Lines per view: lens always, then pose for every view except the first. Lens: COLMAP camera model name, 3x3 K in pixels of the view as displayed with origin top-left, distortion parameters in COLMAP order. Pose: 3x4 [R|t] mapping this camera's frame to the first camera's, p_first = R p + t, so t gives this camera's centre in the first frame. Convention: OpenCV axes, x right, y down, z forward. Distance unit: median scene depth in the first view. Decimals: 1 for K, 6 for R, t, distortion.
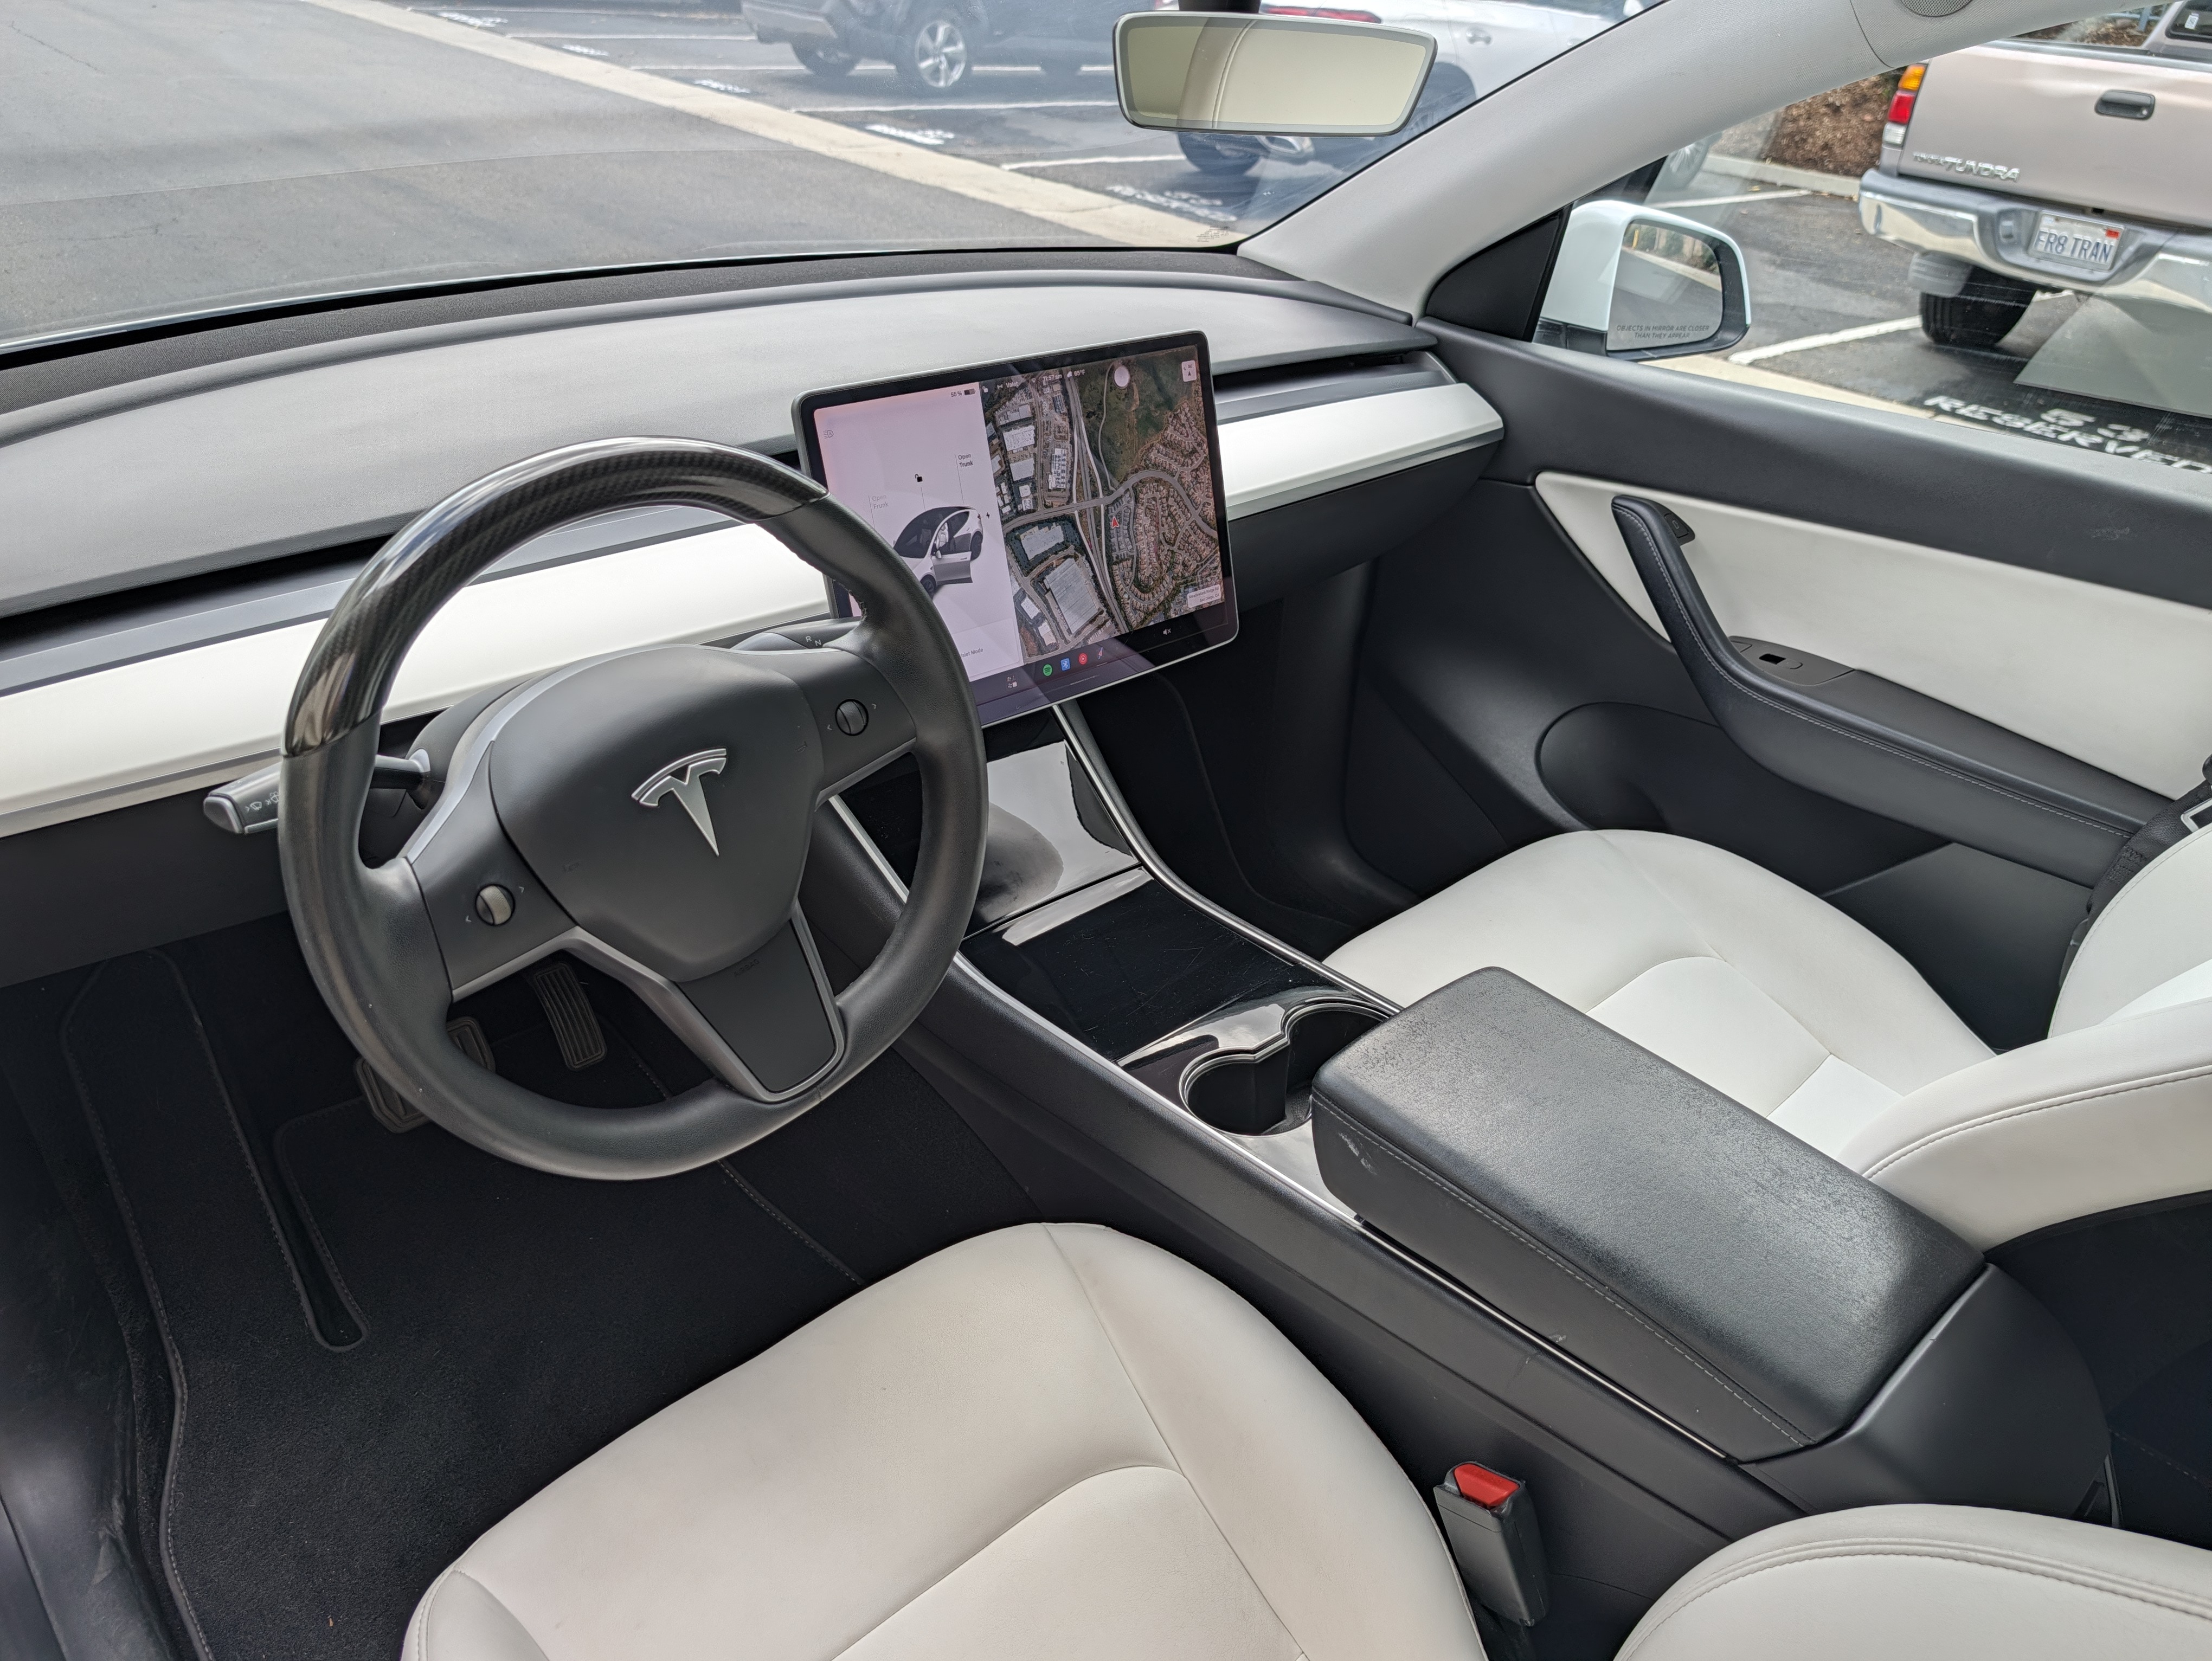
lens RADIAL K [[1575.2, 0, 1110.7], [0, 1575.2, 828.8], [0, 0, 1]] dist [0.007497, -0.008686]
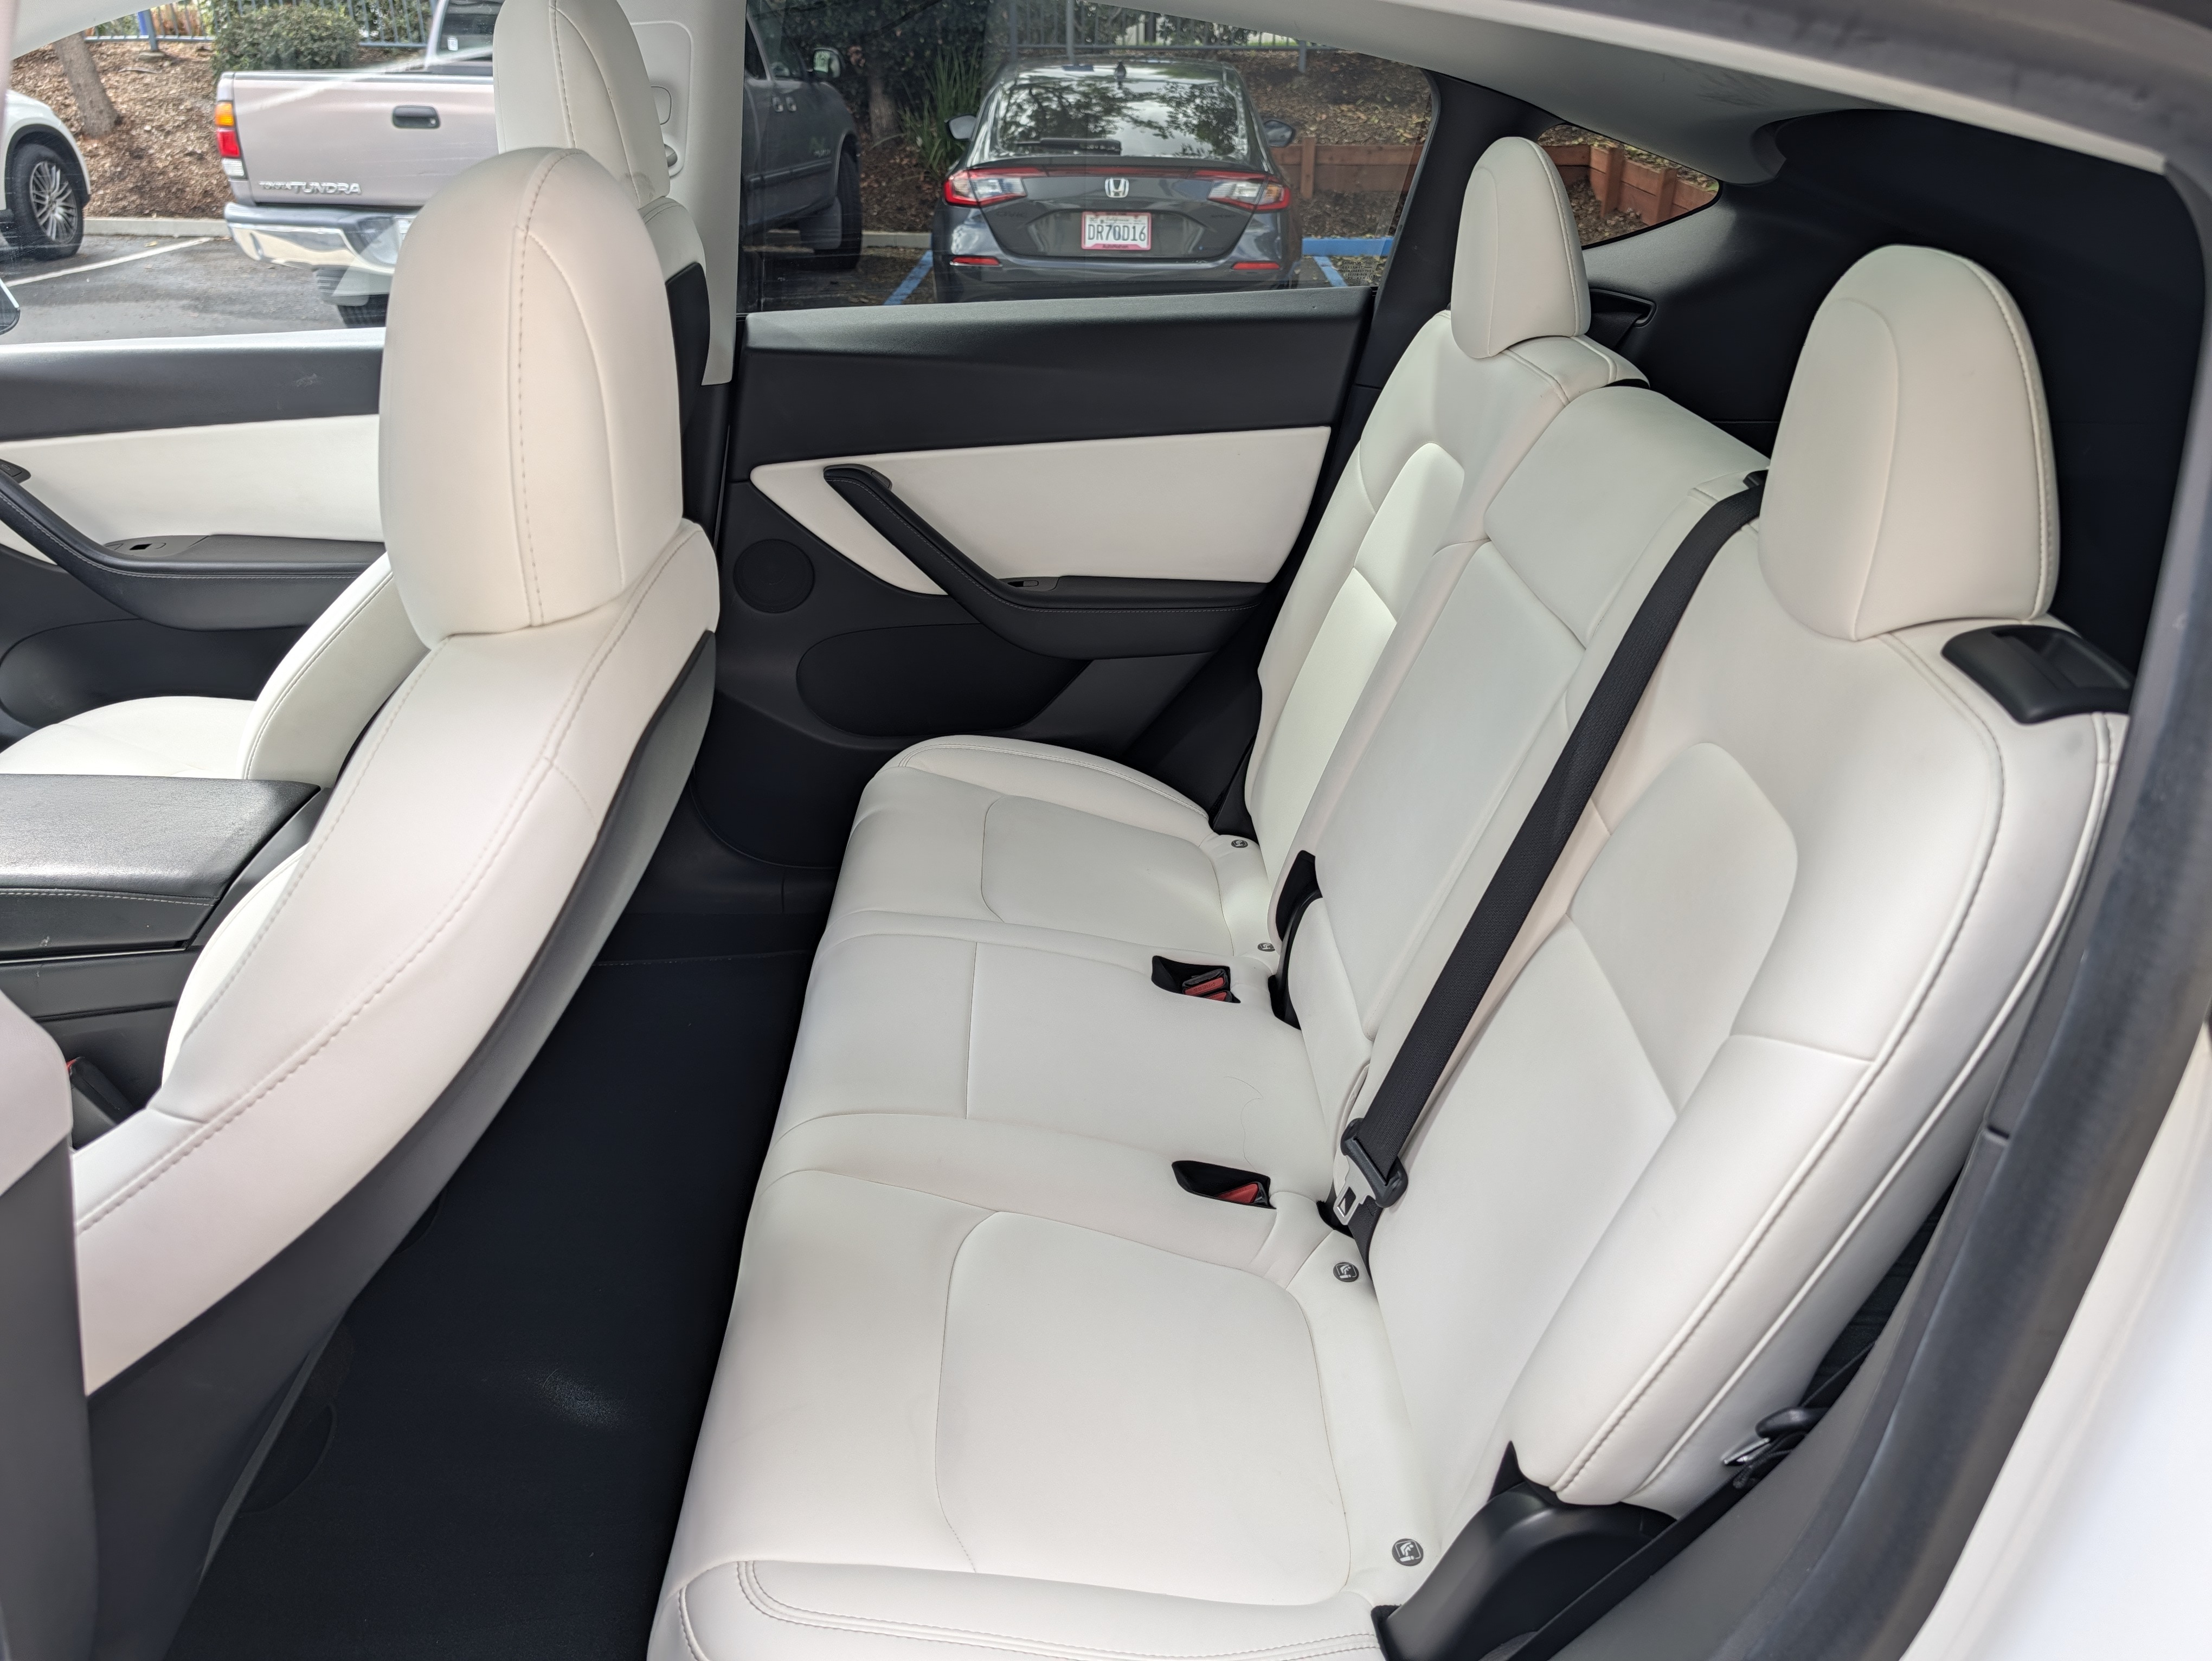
lens RADIAL K [[1572.4, 0, 1100.5], [0, 1572.4, 830.5], [0, 0, 1]] dist [0.017661, -0.015613]
pose [[0.641752, -0.401264, 0.653561, -0.001540], [0.415498, 0.898207, 0.143479, 0.050767], [-0.644606, 0.179475, 0.743150, -0.086614]]
